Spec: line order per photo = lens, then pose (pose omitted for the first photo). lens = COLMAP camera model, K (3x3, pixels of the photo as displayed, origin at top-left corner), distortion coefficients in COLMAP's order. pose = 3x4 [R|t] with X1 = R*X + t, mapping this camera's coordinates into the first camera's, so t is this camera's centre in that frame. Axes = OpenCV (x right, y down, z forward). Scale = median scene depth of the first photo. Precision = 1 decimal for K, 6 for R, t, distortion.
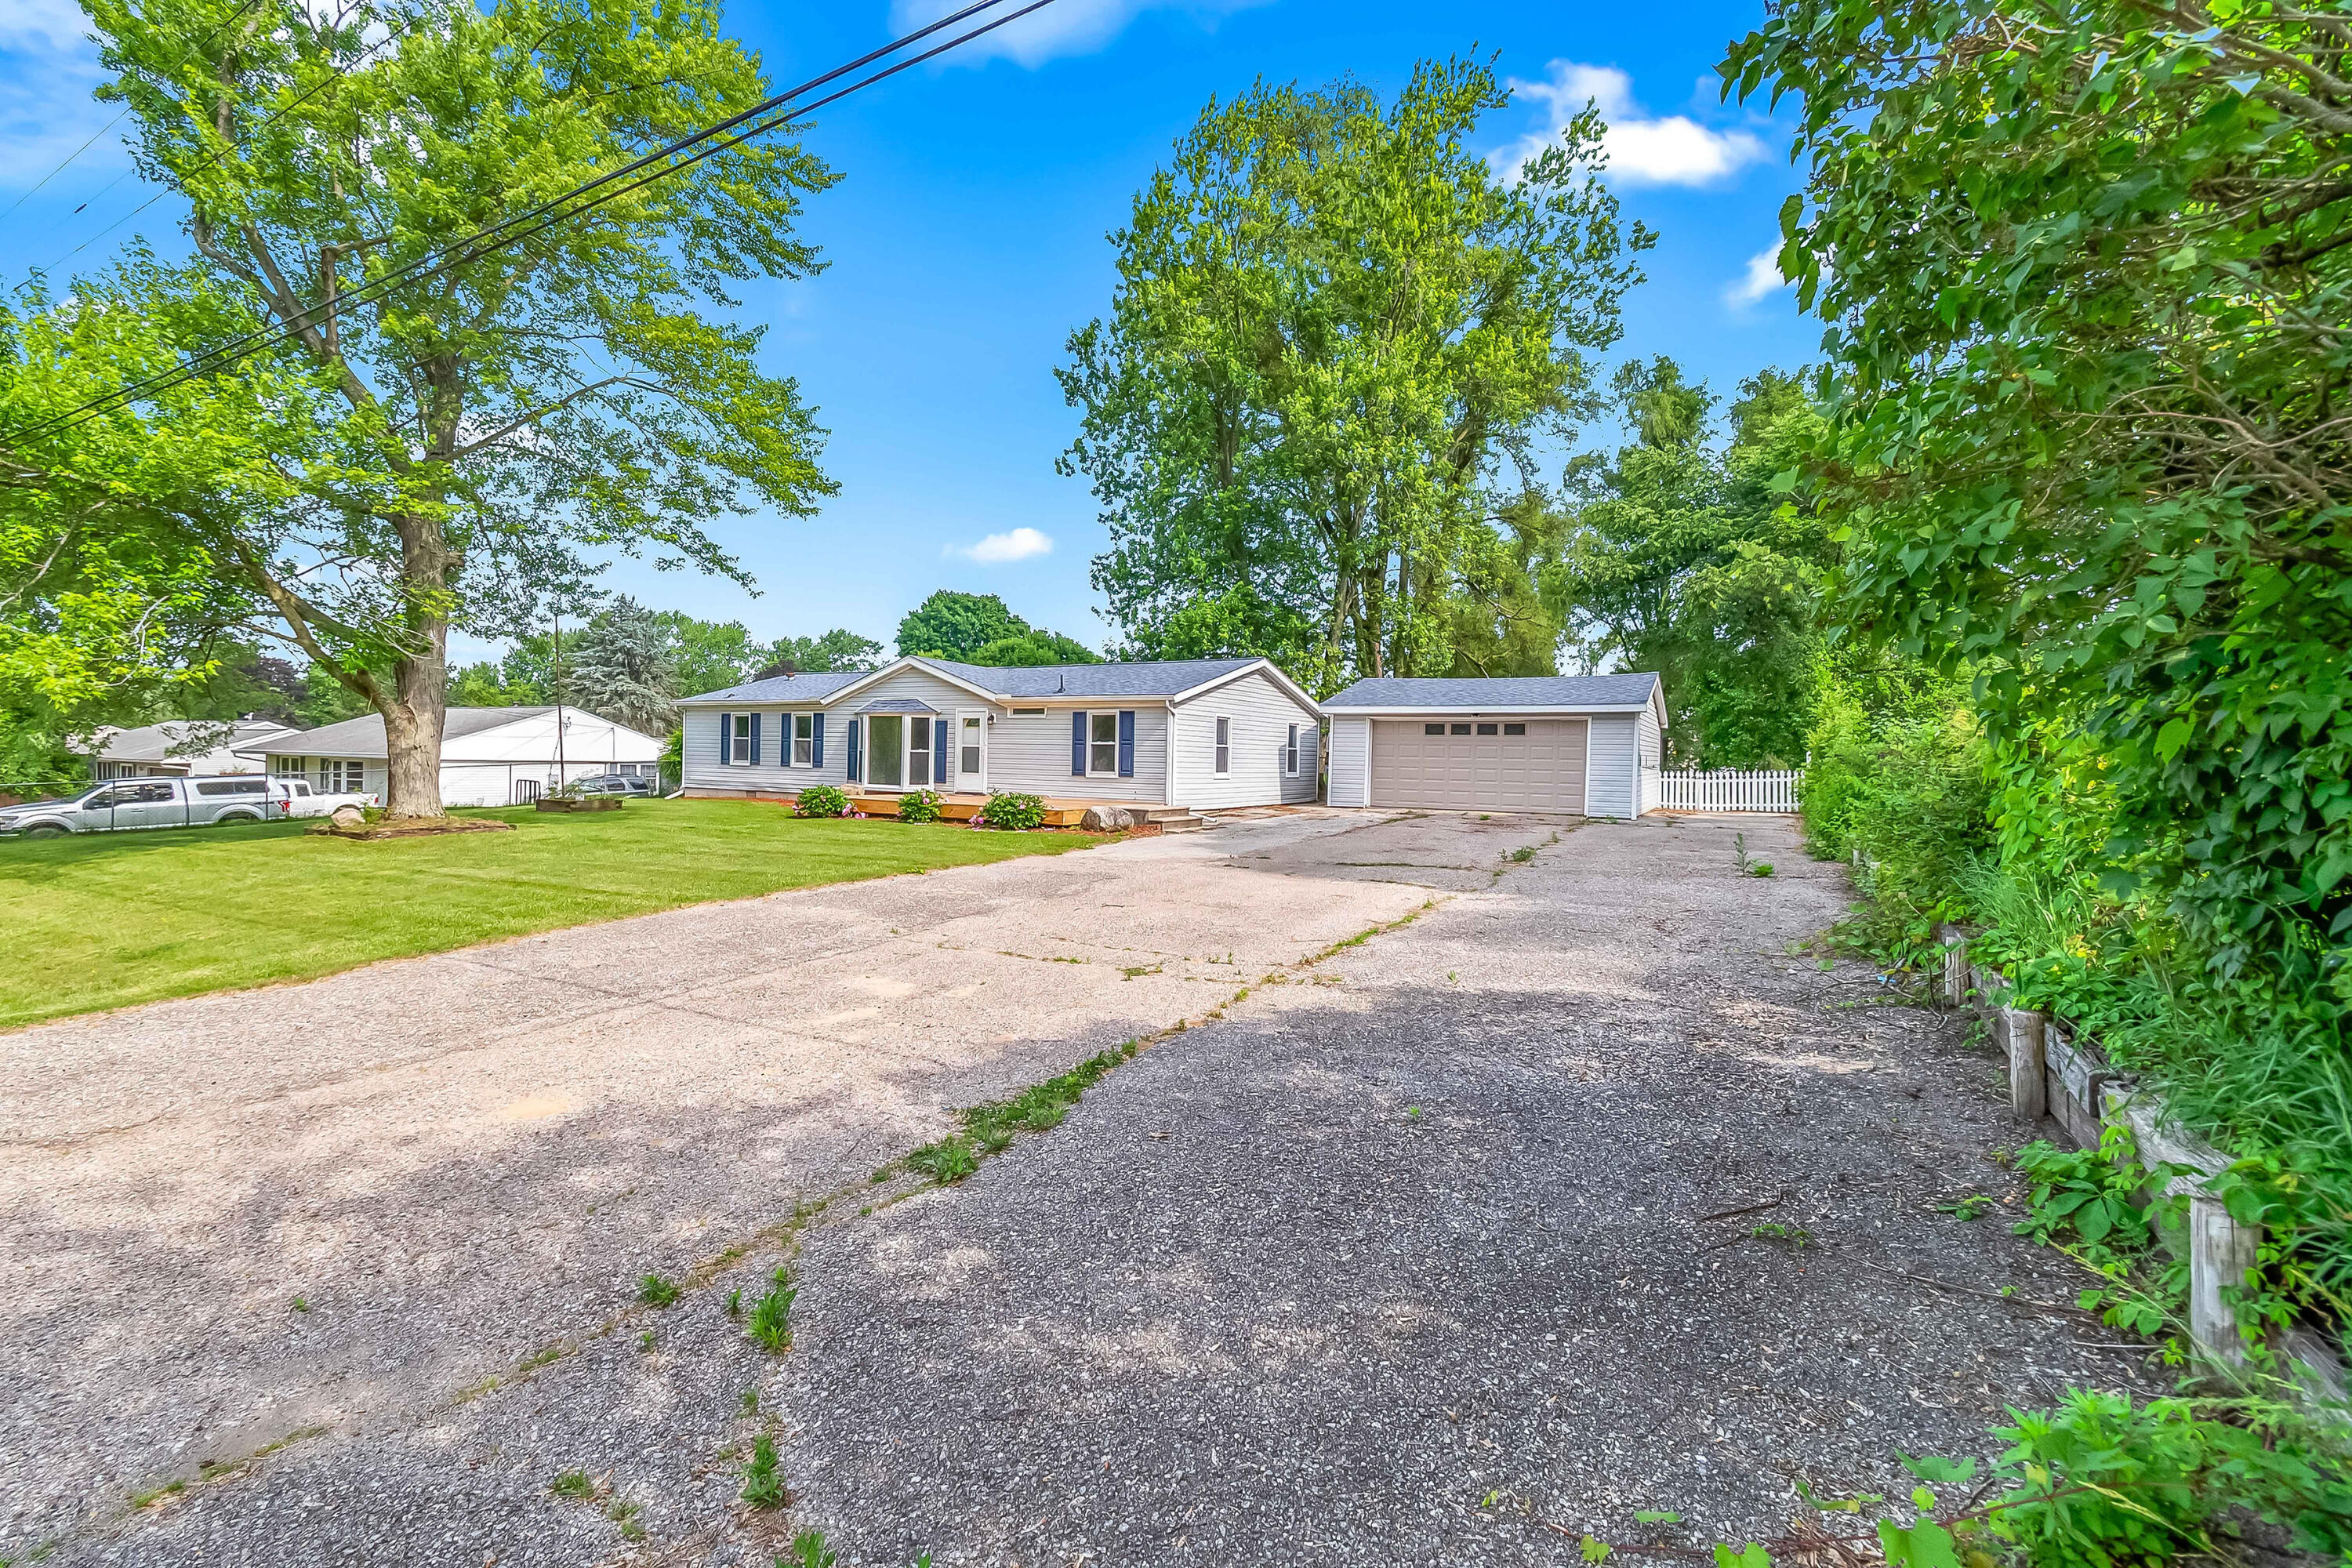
lens RADIAL K [[1034.0, 0, 1168.9], [0, 1034.0, 770.3], [0, 0, 1]] dist [-0.000585, -0.000487]
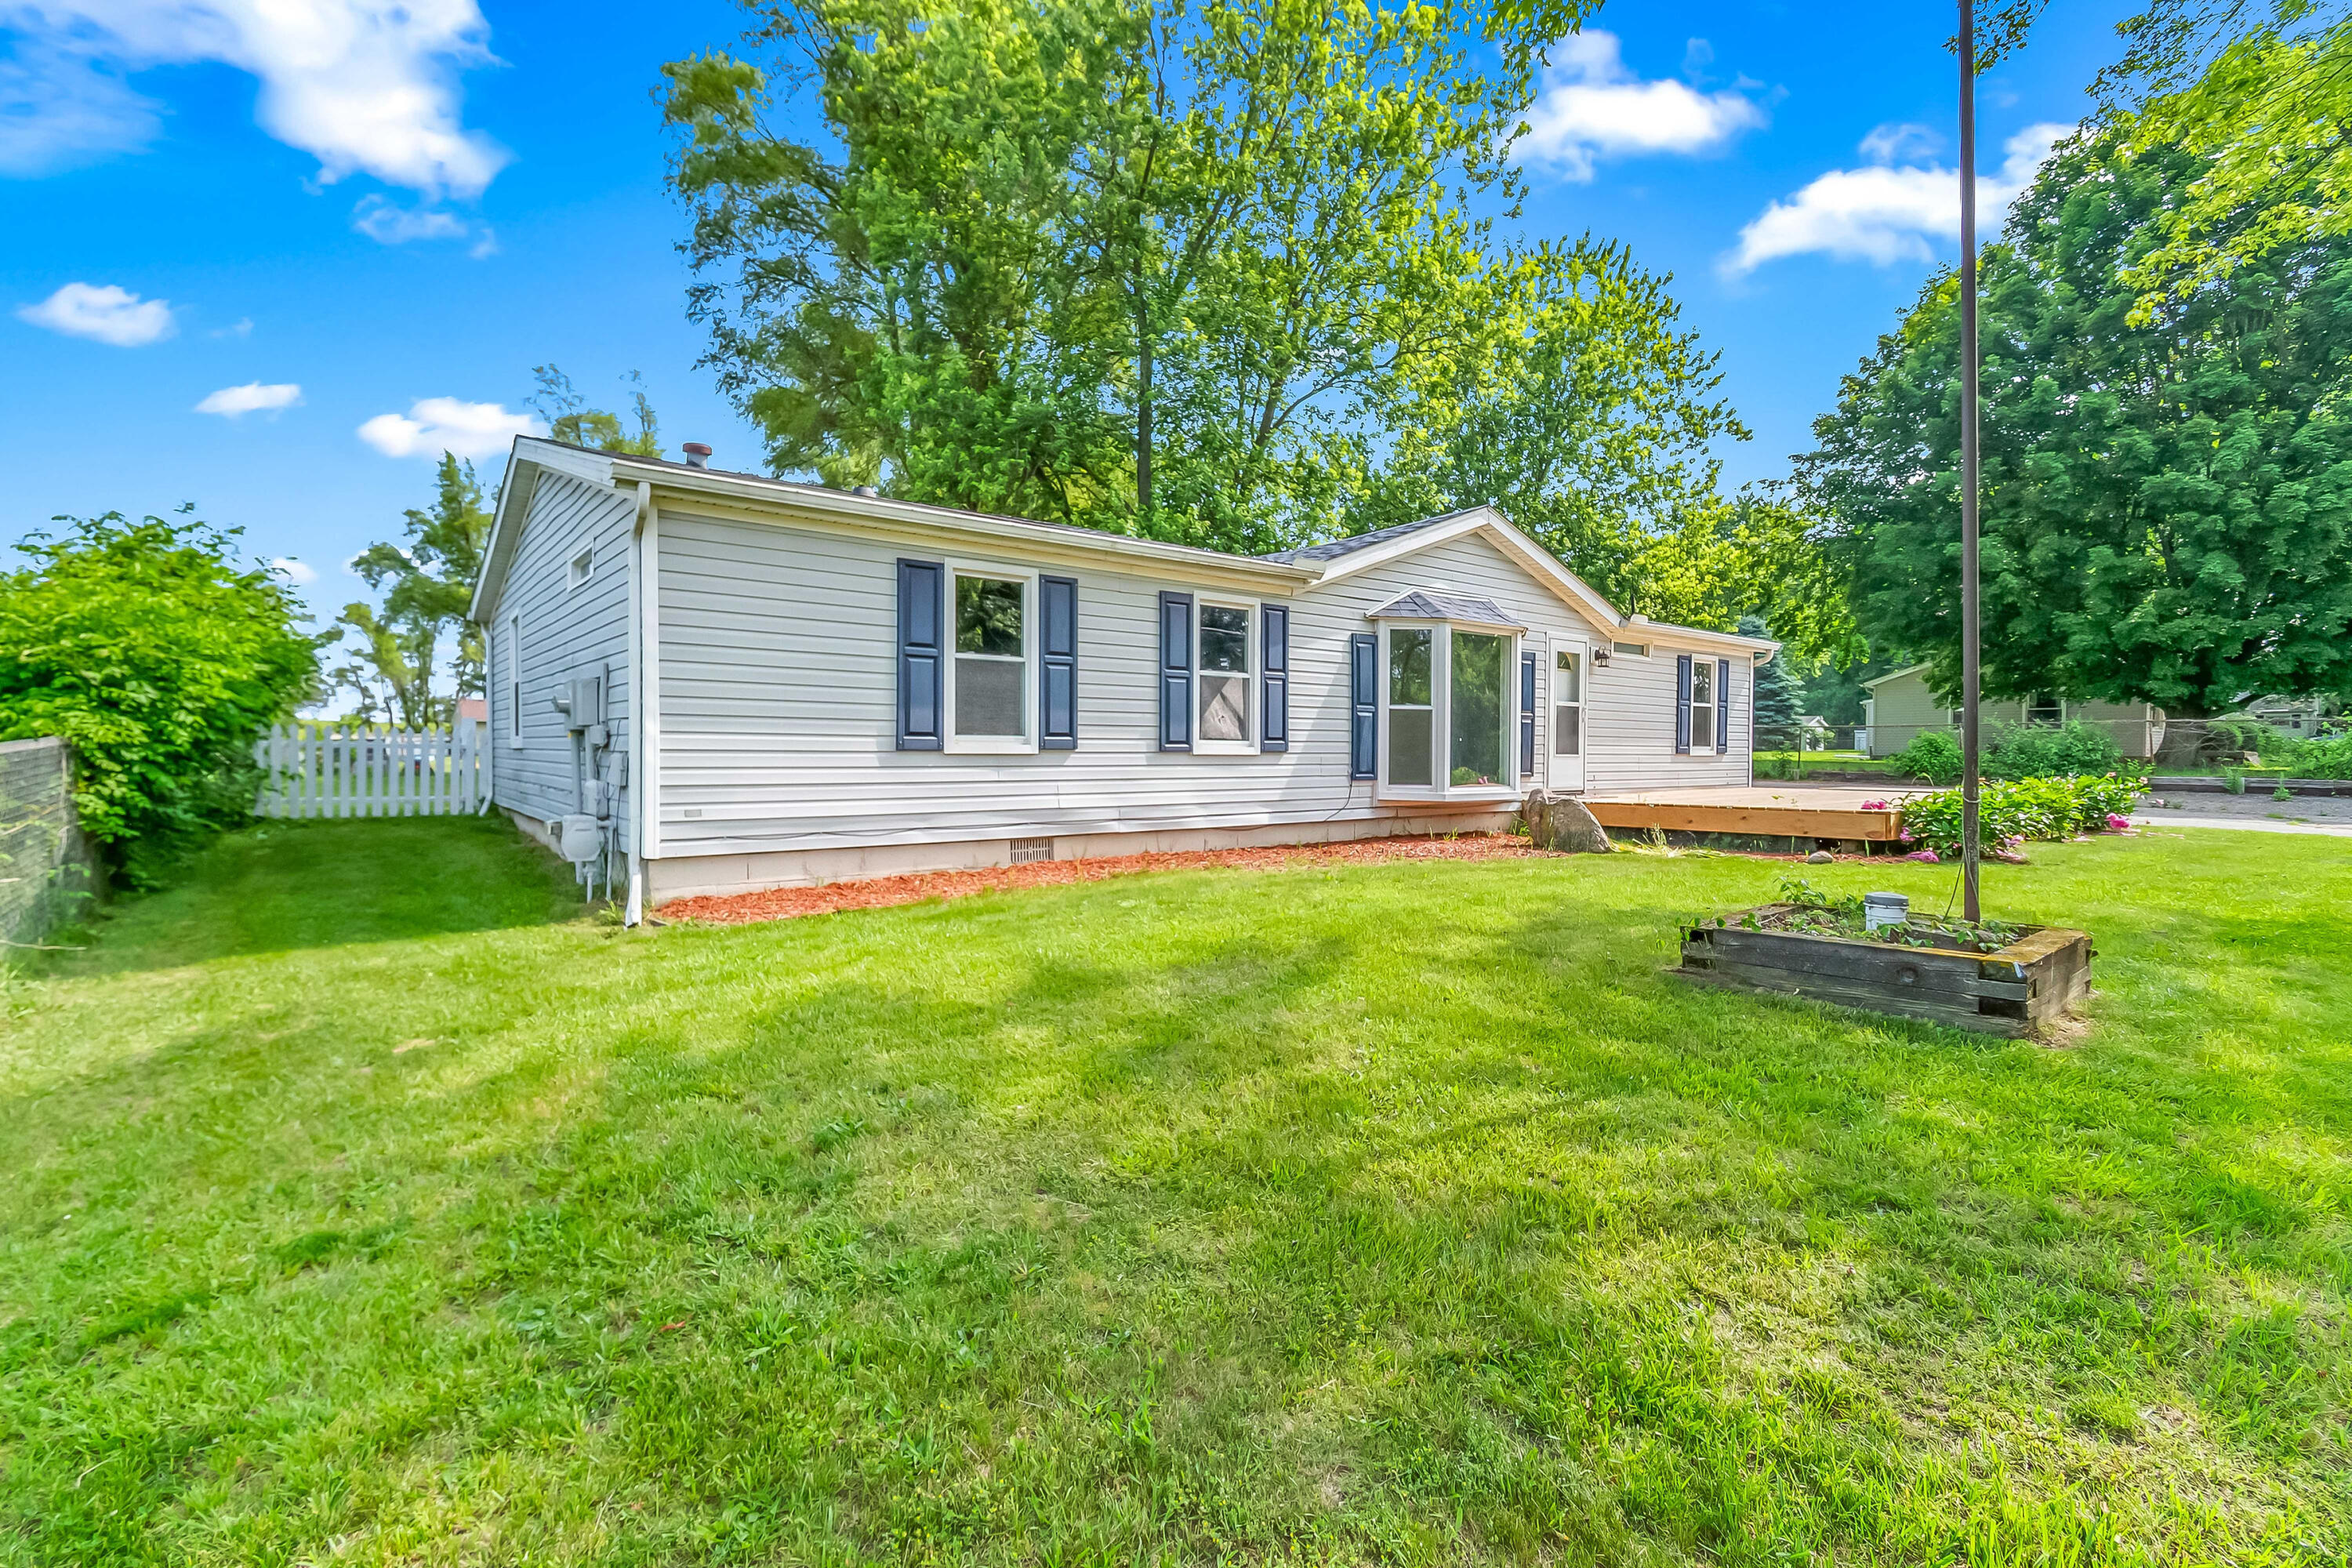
lens RADIAL K [[1034.0, 0, 1168.9], [0, 1034.0, 770.3], [0, 0, 1]] dist [-0.000585, -0.000487]
pose [[0.368868, -0.048348, 0.928224, -0.755914], [0.002476, 0.998694, 0.051034, -0.016764], [-0.929479, -0.016526, 0.368506, 0.974235]]
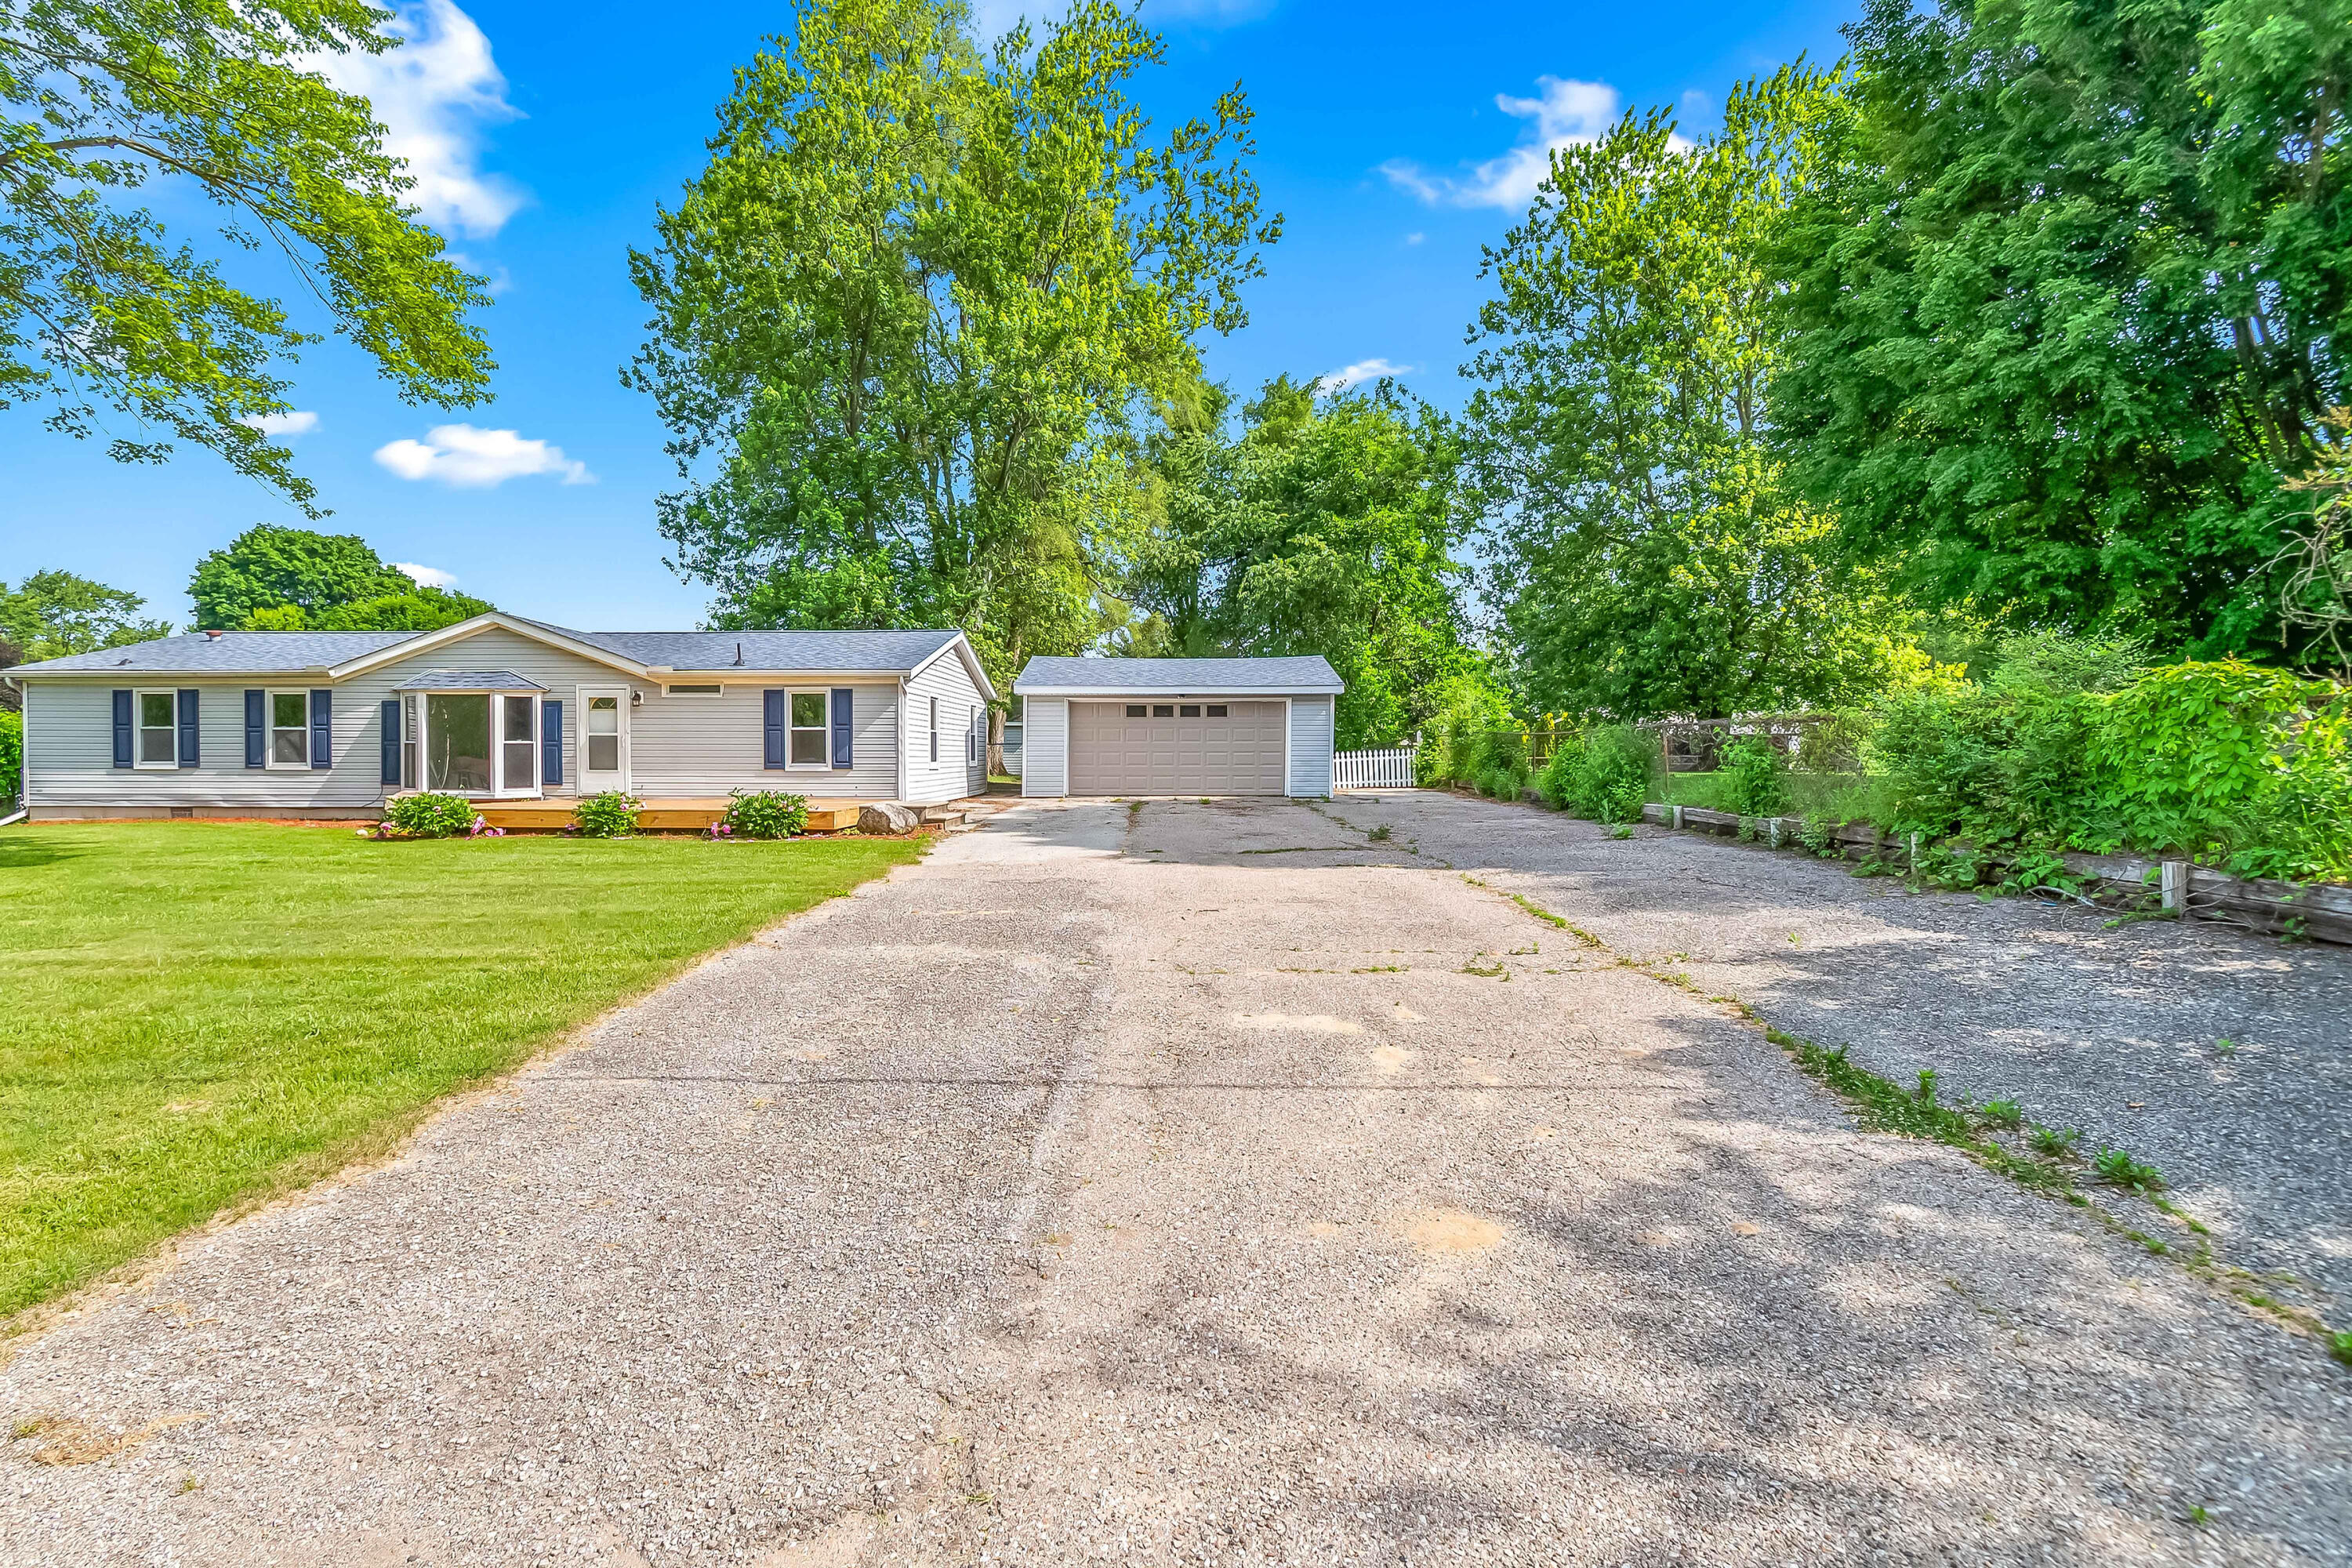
lens RADIAL K [[1122.0, 0, 1161.4], [0, 1122.0, 773.7], [0, 0, 1]] dist [-0.002391, 0.000077]
pose [[0.882264, -0.028137, 0.469913, -0.213001], [0.022588, 0.999593, 0.017444, 0.000166], [-0.470213, -0.004776, 0.882540, 0.081732]]
